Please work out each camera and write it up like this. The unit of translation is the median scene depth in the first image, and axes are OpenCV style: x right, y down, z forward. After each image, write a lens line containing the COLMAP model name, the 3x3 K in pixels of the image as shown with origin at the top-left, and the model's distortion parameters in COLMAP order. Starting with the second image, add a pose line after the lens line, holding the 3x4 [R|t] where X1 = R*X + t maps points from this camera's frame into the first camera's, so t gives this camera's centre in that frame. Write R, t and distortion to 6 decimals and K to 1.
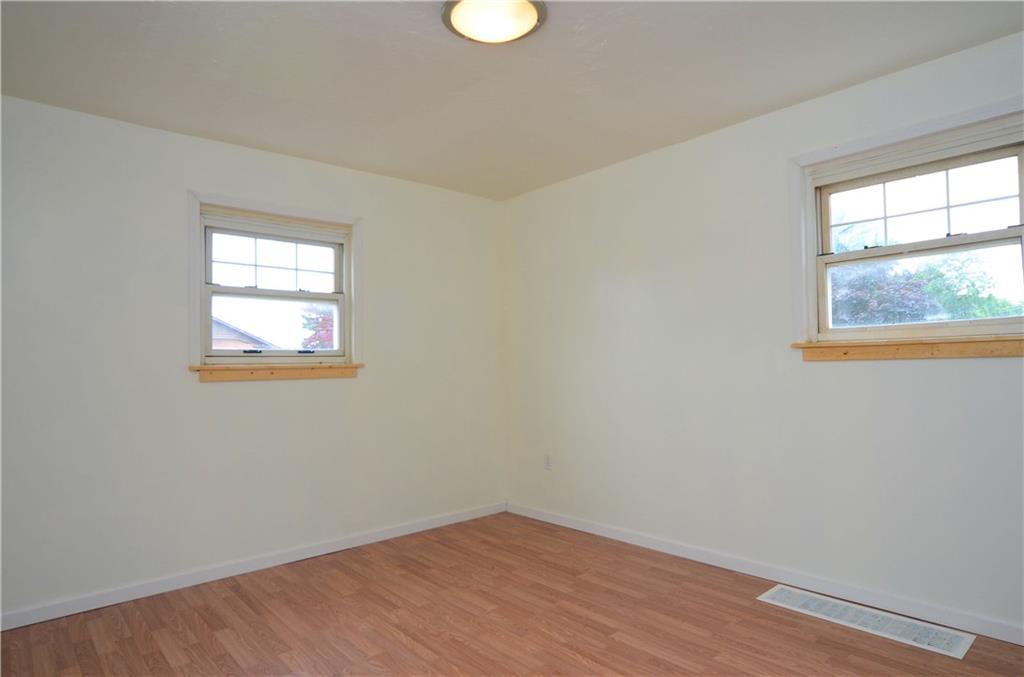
lens RADIAL K [[592.5, 0, 515.0], [0, 592.5, 350.6], [0, 0, 1]] dist [-0.021076, 0.000708]
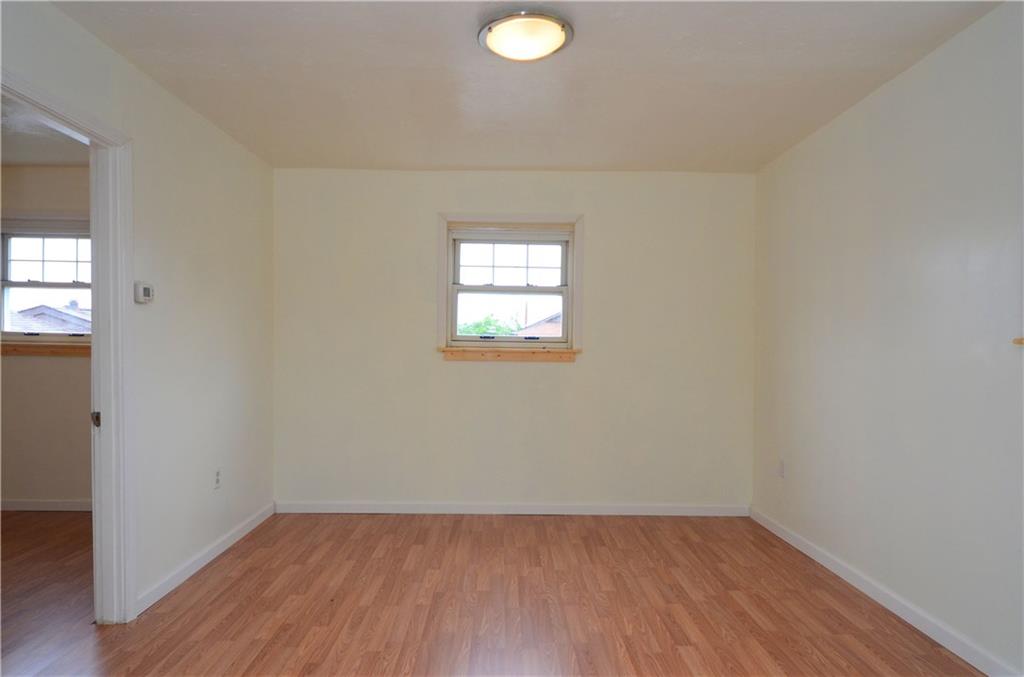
lens RADIAL K [[607.5, 0, 501.3], [0, 607.5, 352.7], [0, 0, 1]] dist [-0.000992, 0.000882]
pose [[0.745906, 0.029687, -0.665389, 0.430050], [-0.012830, 0.999461, 0.030210, -0.005002], [0.665927, -0.013997, 0.745885, 0.075928]]
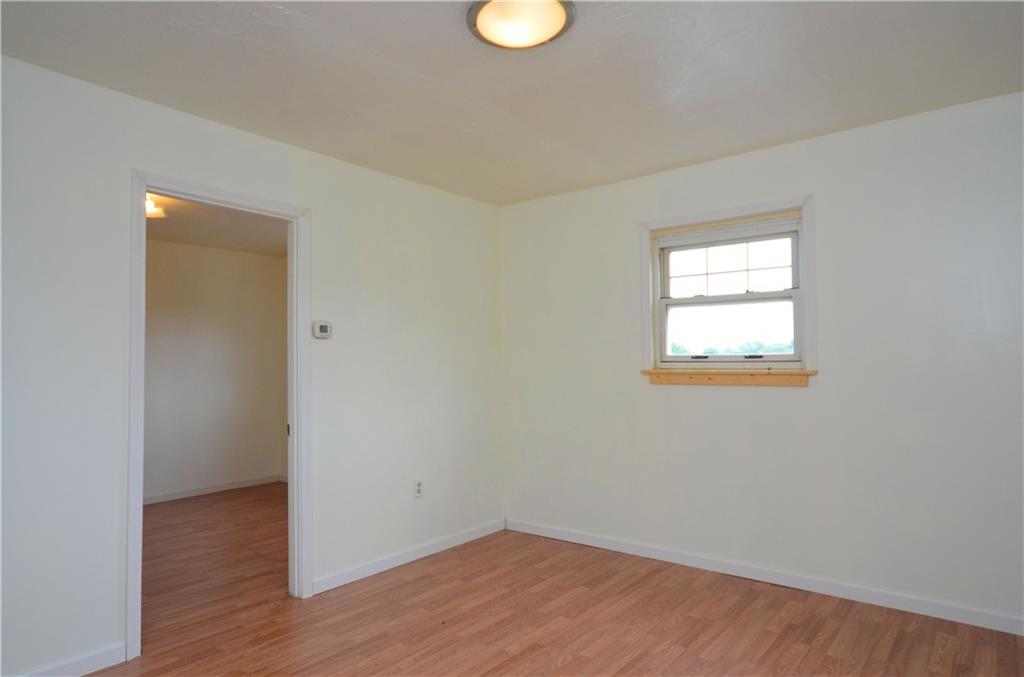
lens RADIAL K [[599.4, 0, 512.0], [0, 599.4, 338.5], [0, 0, 1]] dist [0.002357, 0.001598]
pose [[0.168220, -0.033338, -0.985186, 0.562691], [0.015977, 0.999389, -0.031090, -0.003776], [0.985620, -0.010510, 0.168650, 0.502261]]
